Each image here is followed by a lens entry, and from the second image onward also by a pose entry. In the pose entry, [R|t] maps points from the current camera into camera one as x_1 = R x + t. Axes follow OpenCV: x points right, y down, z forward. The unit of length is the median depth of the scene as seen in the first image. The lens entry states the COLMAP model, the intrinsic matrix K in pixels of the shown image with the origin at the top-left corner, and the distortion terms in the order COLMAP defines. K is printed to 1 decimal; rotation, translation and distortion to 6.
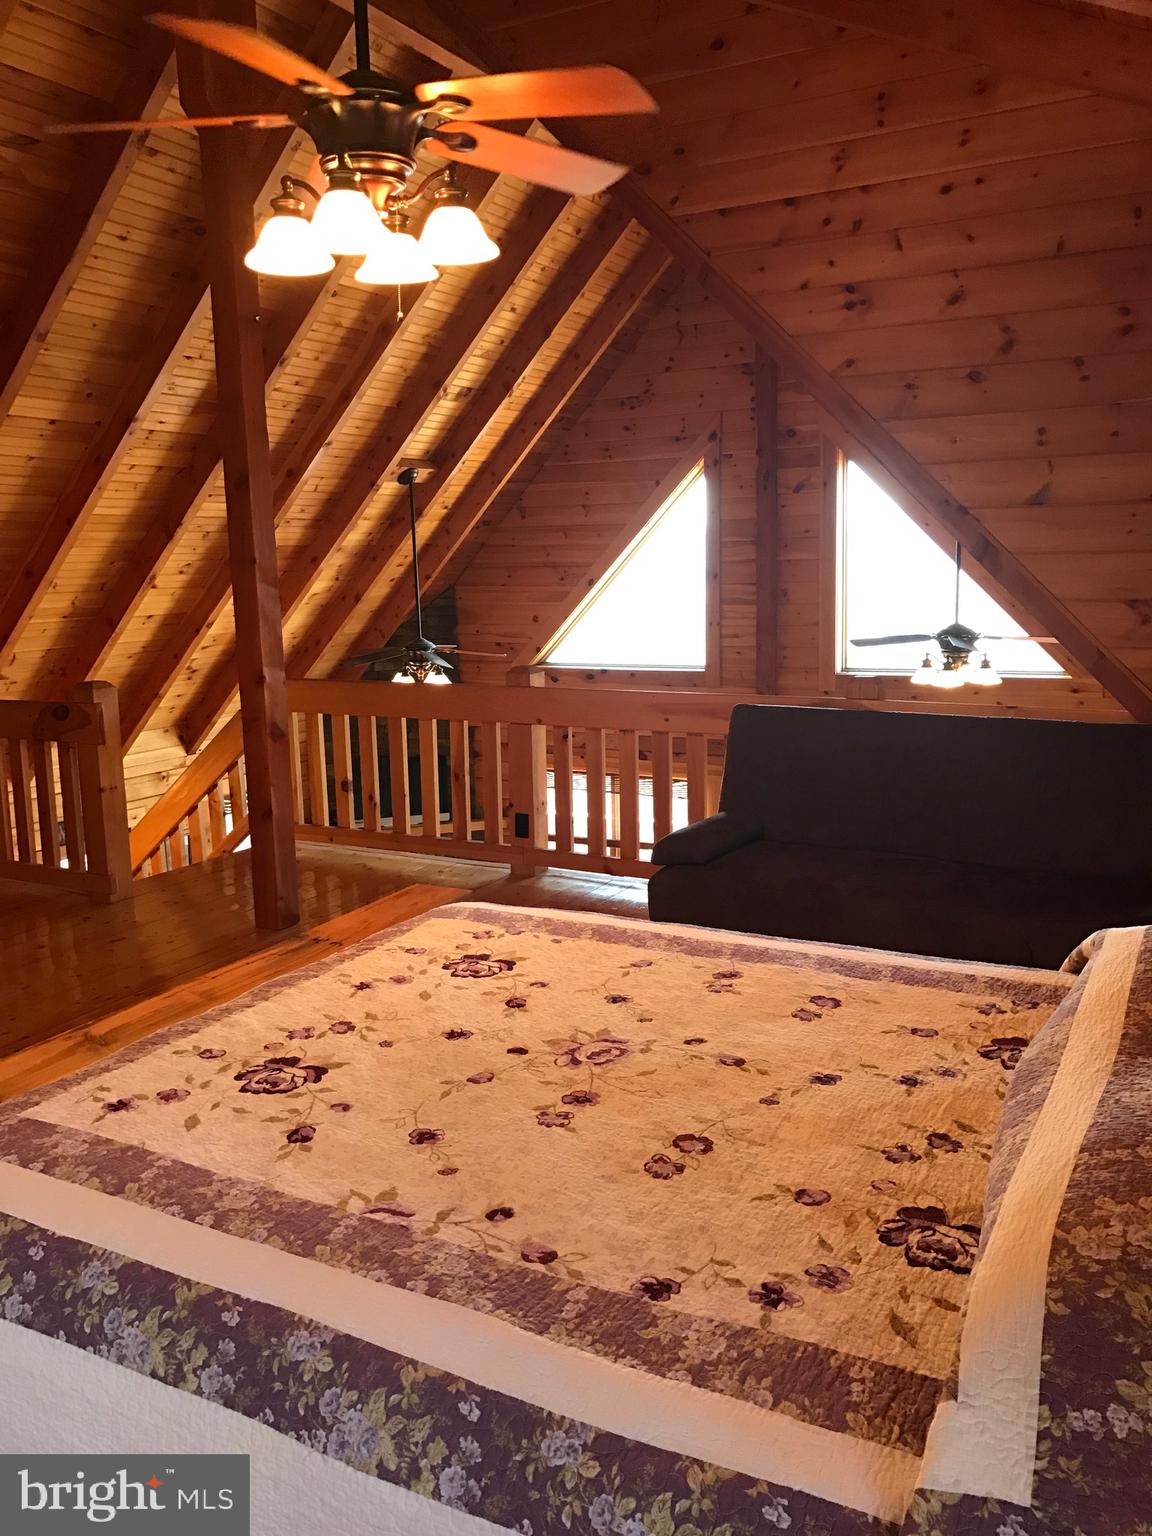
lens RADIAL K [[1265.7, 0, 580.4], [0, 1265.7, 765.1], [0, 0, 1]] dist [0.031267, -0.030997]
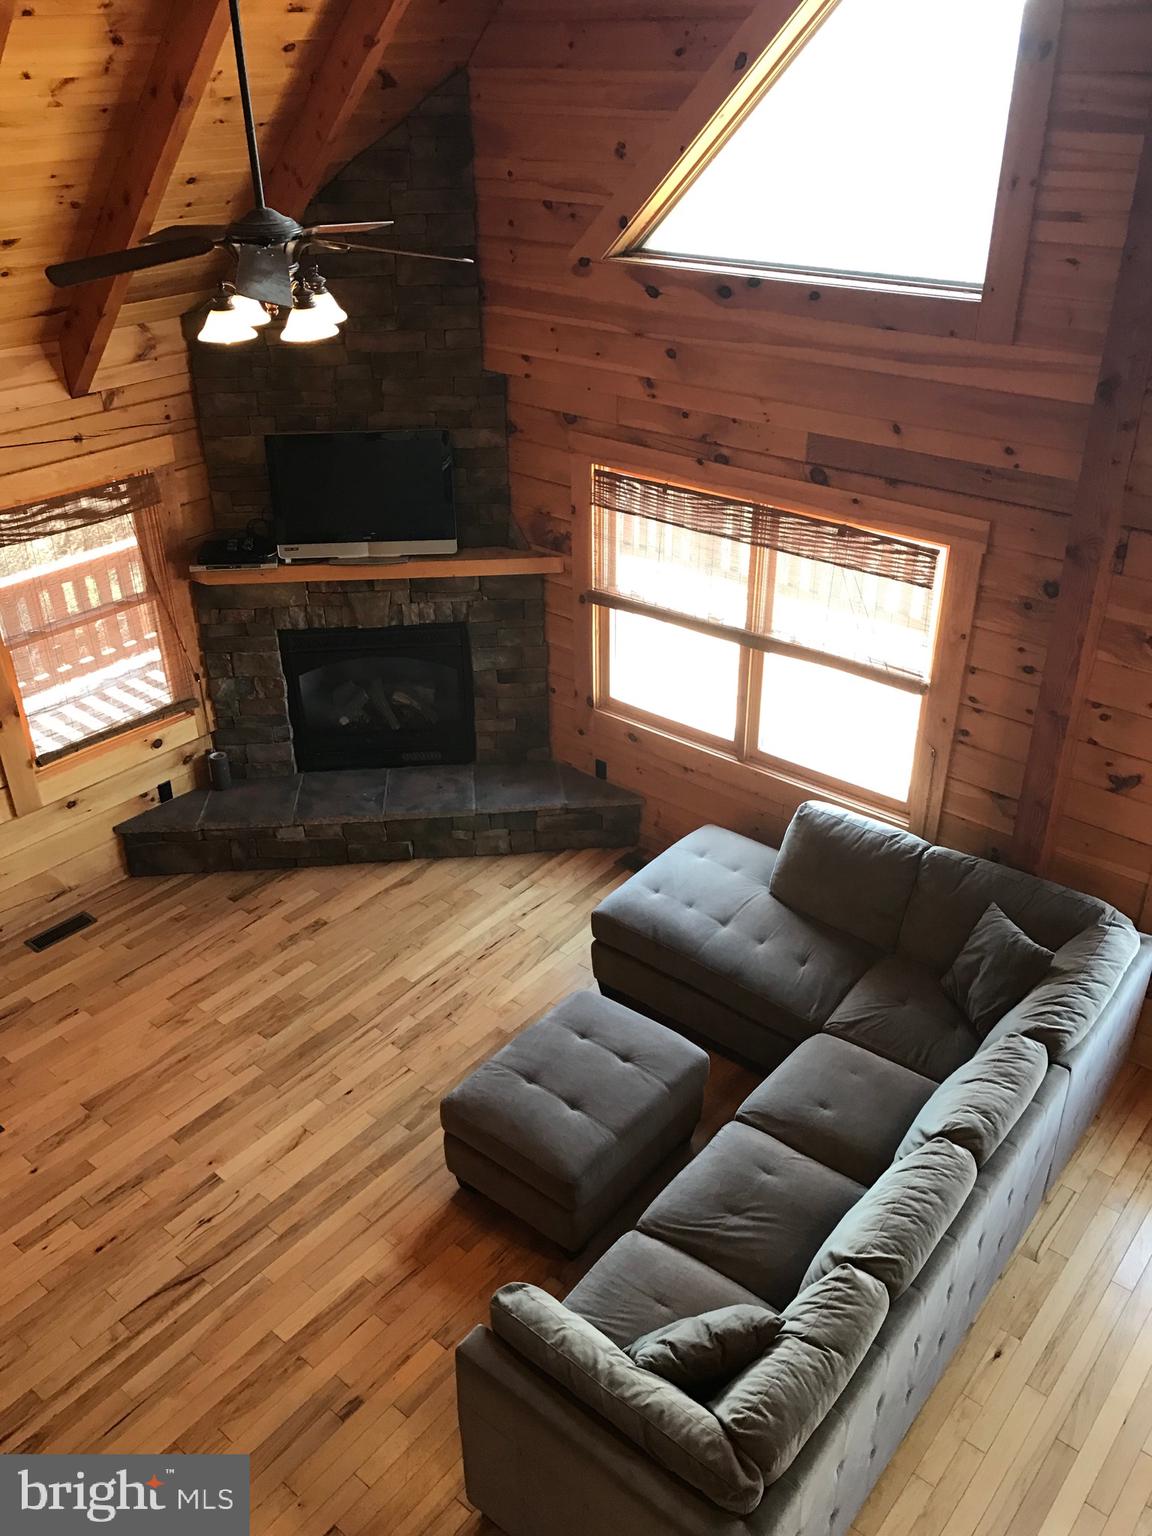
lens RADIAL K [[1265.7, 0, 570.4], [0, 1265.7, 771.7], [0, 0, 1]] dist [0.031267, -0.030997]
pose [[0.983669, 0.100967, -0.148996, 0.040410], [-0.041272, 0.932308, 0.359302, -0.072402], [0.175188, -0.347285, 0.921250, 0.505270]]
